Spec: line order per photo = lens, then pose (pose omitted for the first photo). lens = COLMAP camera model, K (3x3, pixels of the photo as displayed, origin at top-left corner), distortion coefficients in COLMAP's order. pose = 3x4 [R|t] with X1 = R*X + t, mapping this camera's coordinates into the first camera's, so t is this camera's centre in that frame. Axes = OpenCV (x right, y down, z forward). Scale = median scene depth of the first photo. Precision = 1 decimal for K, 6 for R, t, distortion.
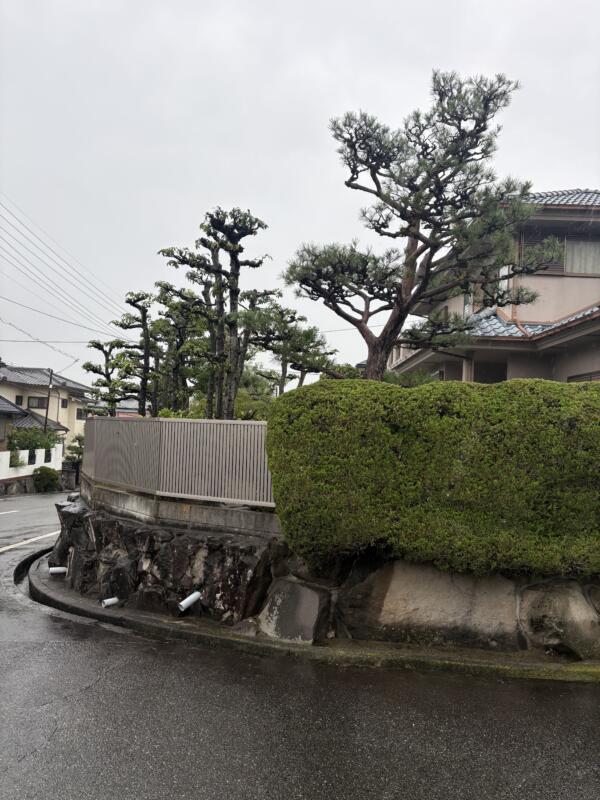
lens RADIAL K [[606.6, 0, 300.0], [0, 606.6, 403.1], [0, 0, 1]] dist [0.001834, 0.002701]
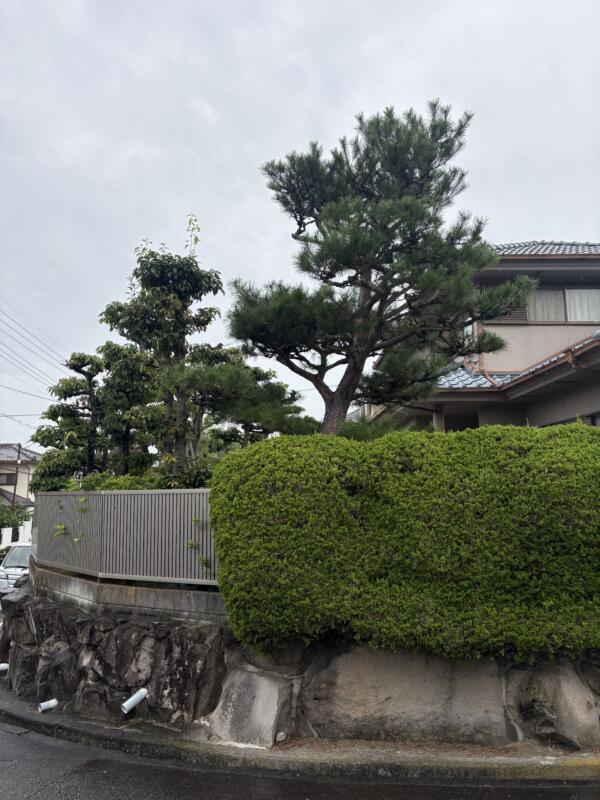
lens RADIAL K [[595.9, 0, 300.0], [0, 595.9, 400.0], [0, 0, 1]] dist [0.011926, -0.000765]
pose [[0.998516, -0.046392, 0.028506, 0.051653], [0.049228, 0.992874, -0.108529, 0.001511], [-0.023268, 0.109771, 0.993684, 0.089896]]
